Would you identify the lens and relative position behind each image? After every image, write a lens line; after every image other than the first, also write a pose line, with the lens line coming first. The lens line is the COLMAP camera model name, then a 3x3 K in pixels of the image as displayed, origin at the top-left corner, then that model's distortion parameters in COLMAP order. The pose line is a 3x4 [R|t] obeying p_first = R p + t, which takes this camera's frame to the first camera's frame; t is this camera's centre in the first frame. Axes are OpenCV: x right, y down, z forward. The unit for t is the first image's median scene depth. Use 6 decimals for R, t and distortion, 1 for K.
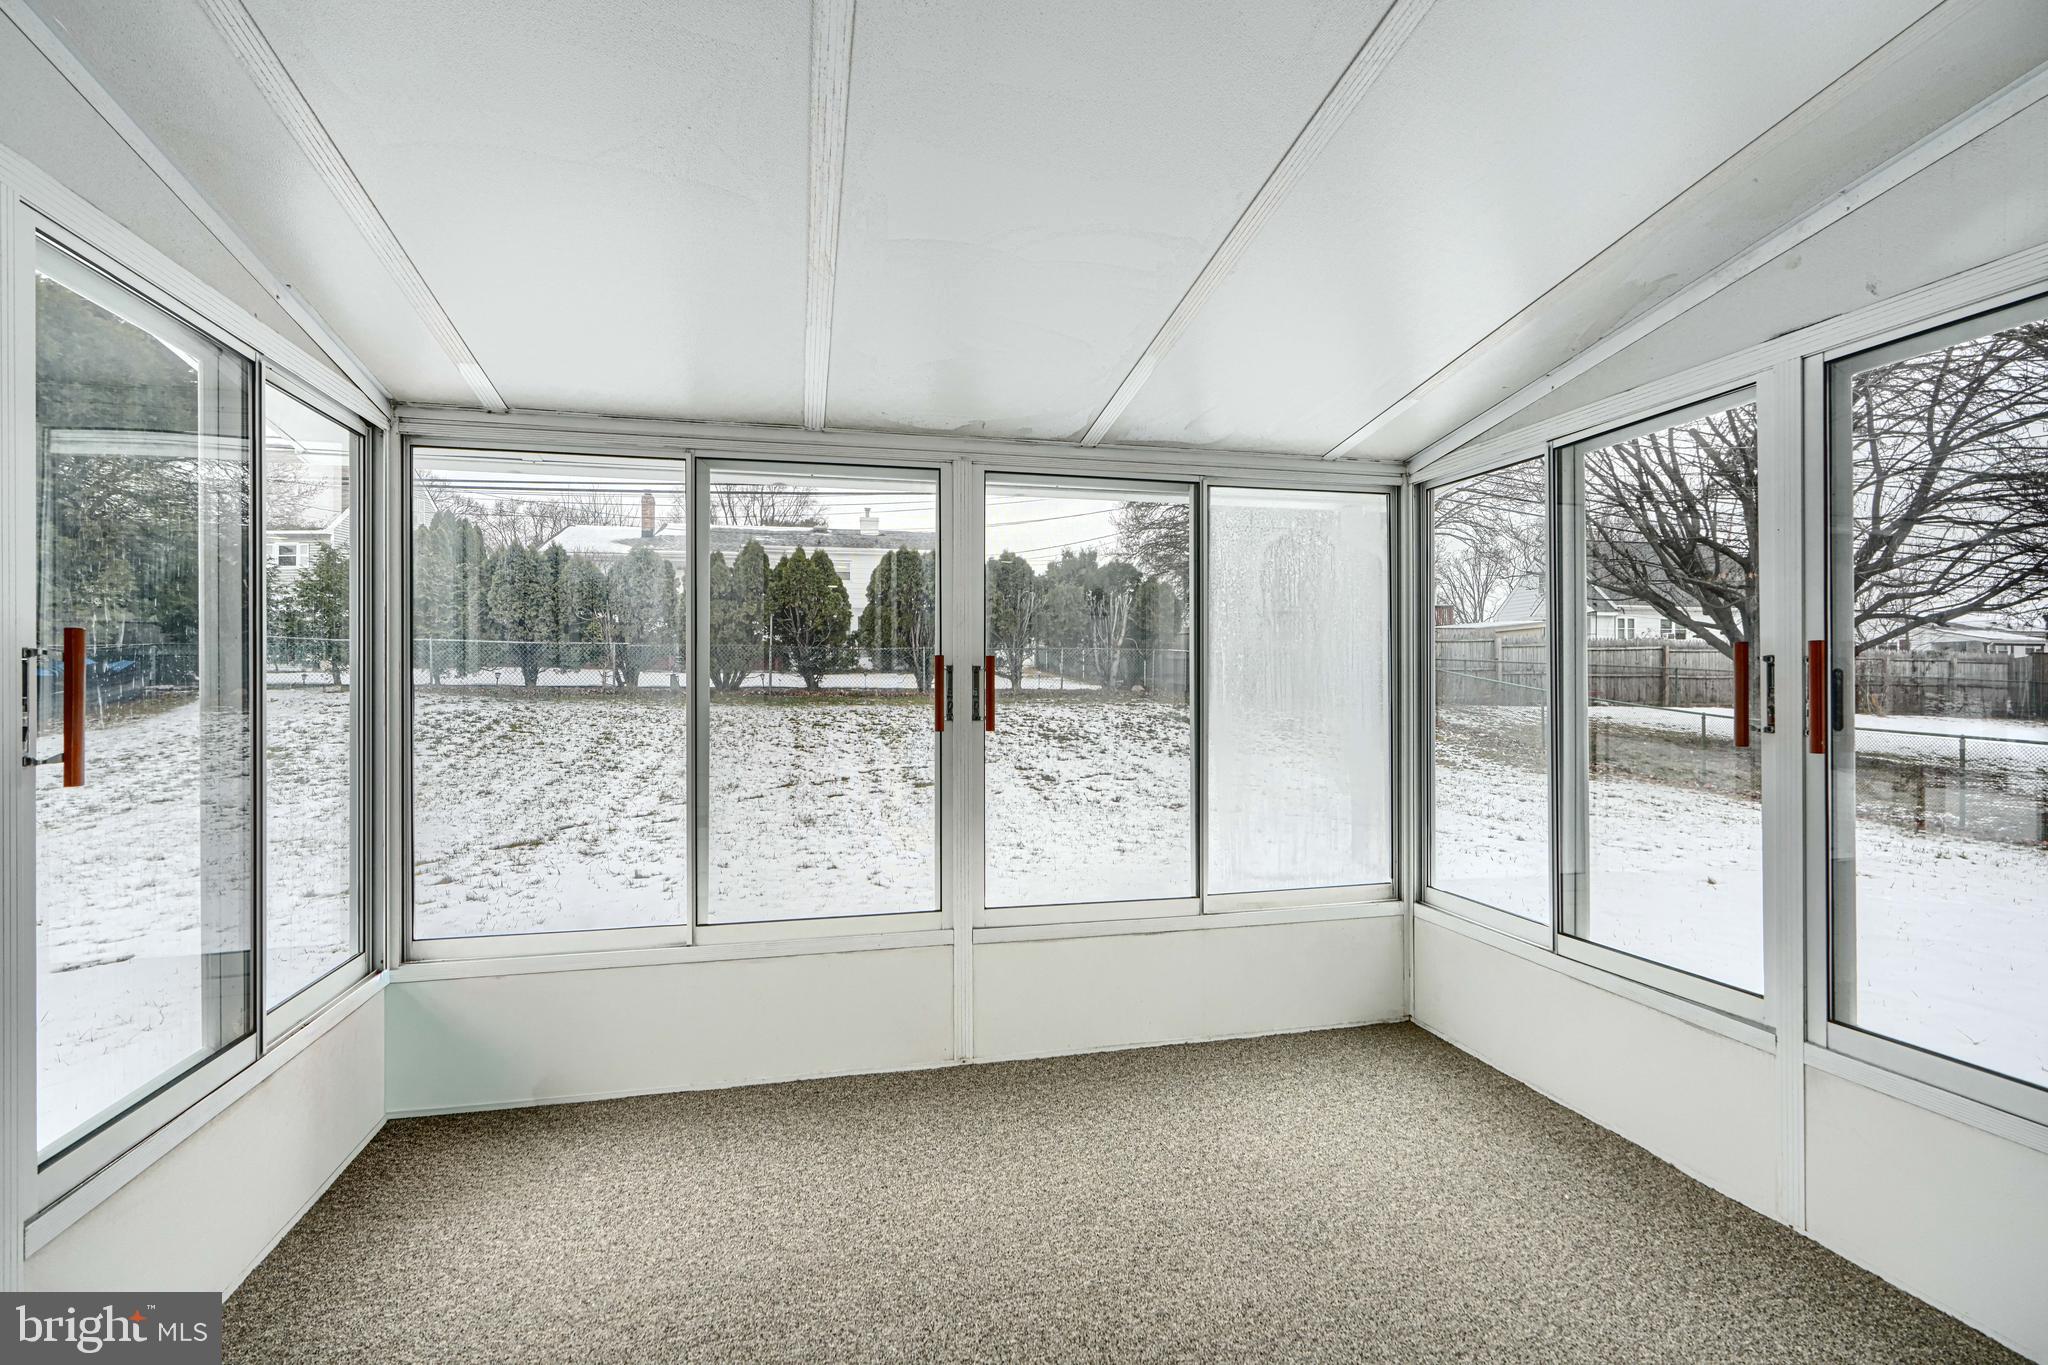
lens RADIAL K [[929.1, 0, 1019.9], [0, 929.1, 682.9], [0, 0, 1]] dist [-0.002573, 0.001594]
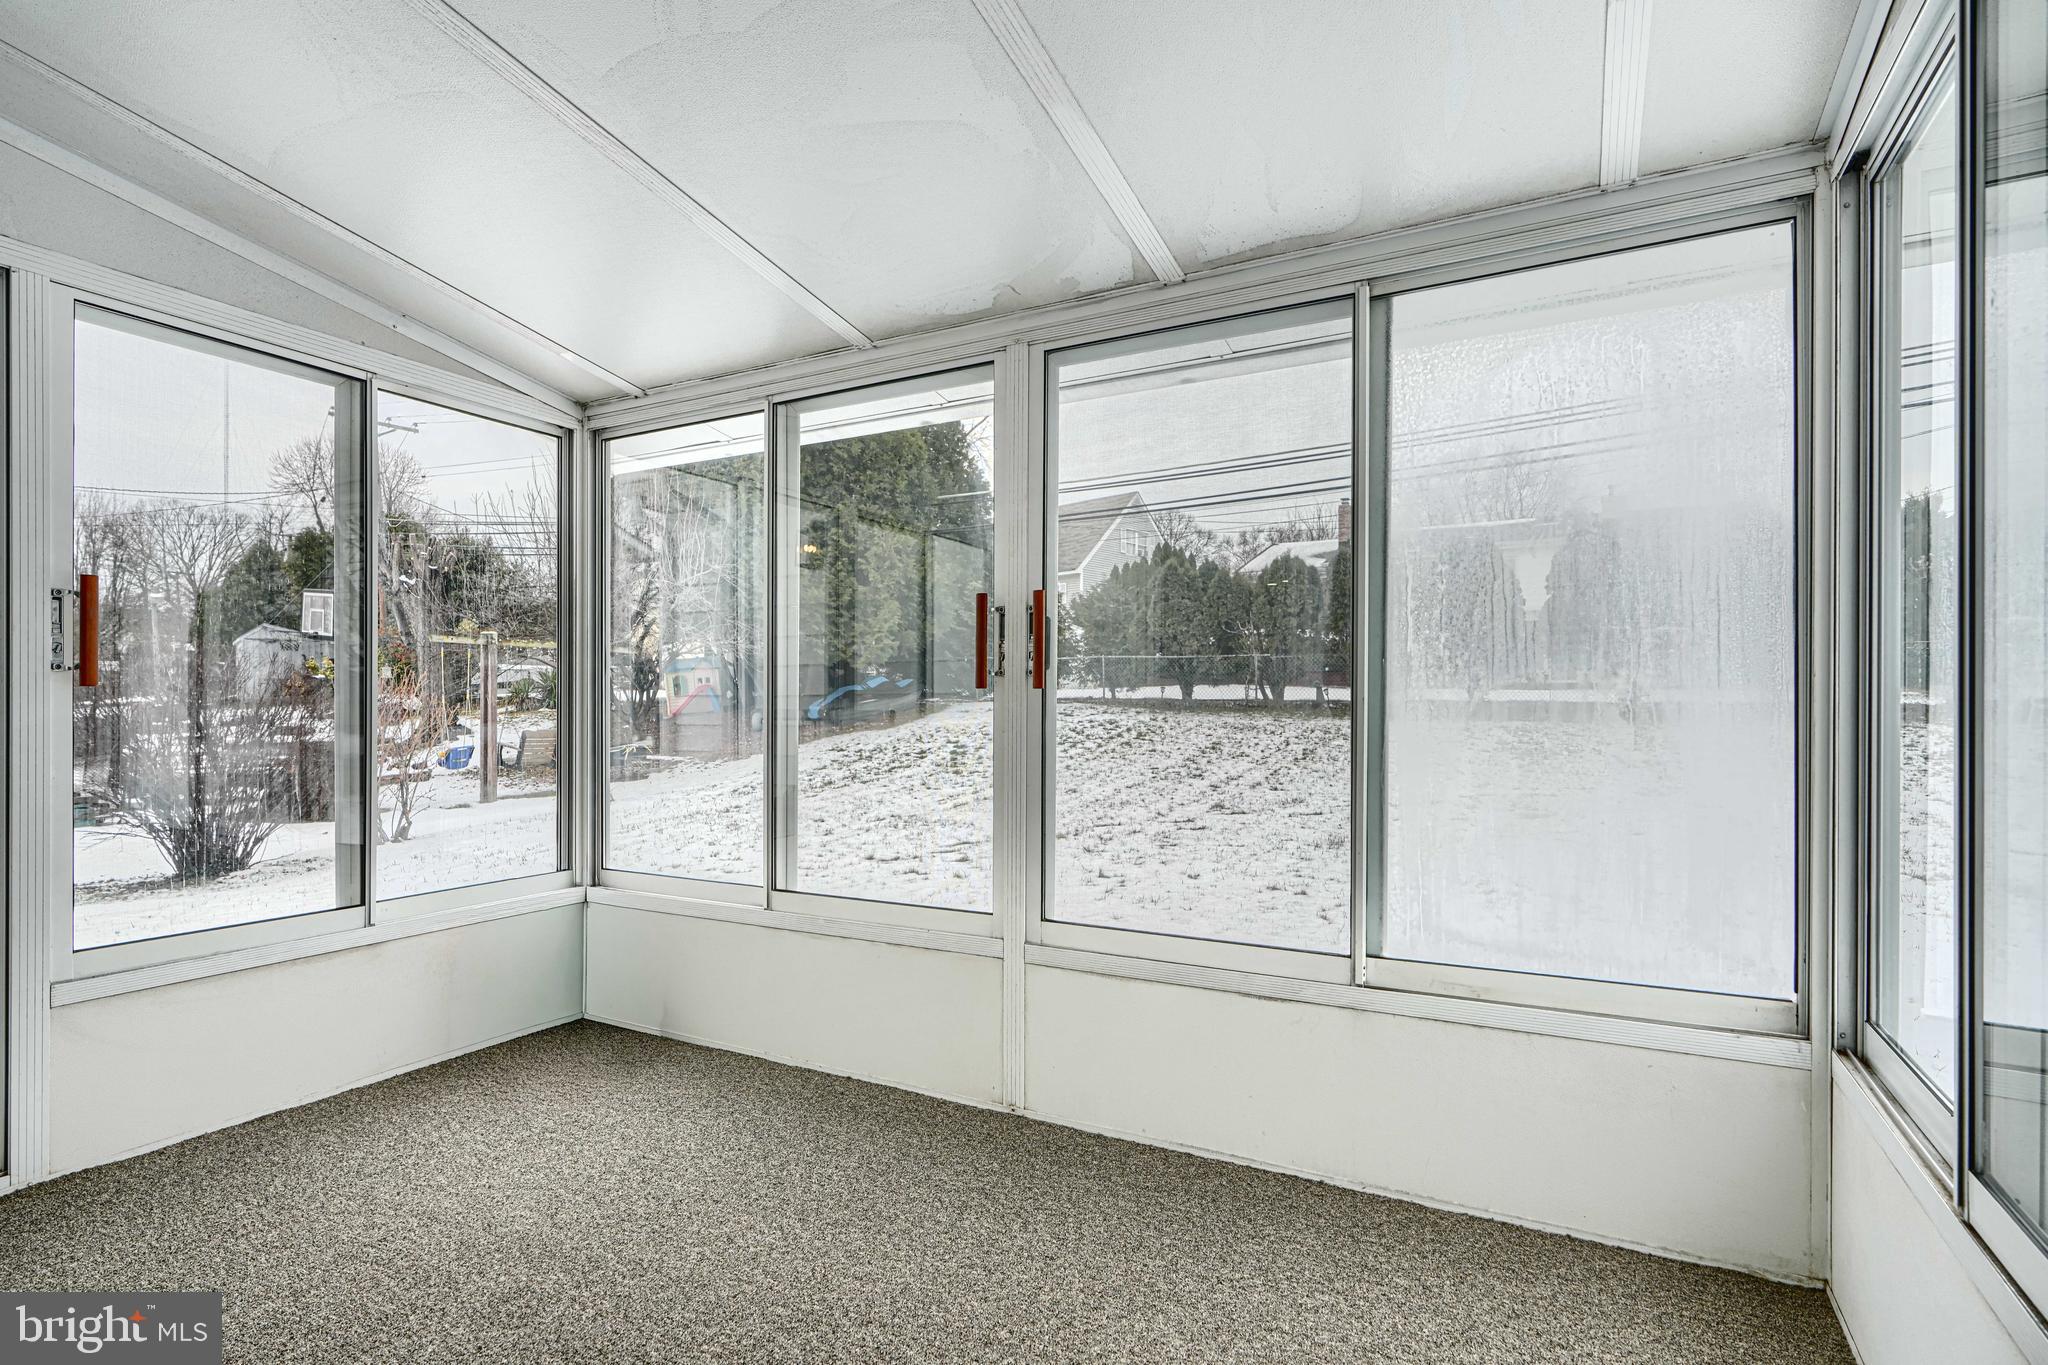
lens RADIAL K [[993.2, 0, 1050.7], [0, 993.2, 713.0], [0, 0, 1]] dist [0.000700, 0.000281]
pose [[0.753538, 0.005156, -0.657384, 0.457437], [-0.001627, 0.999981, 0.005978, 0.059575], [0.657402, -0.003435, 0.753532, 0.345935]]
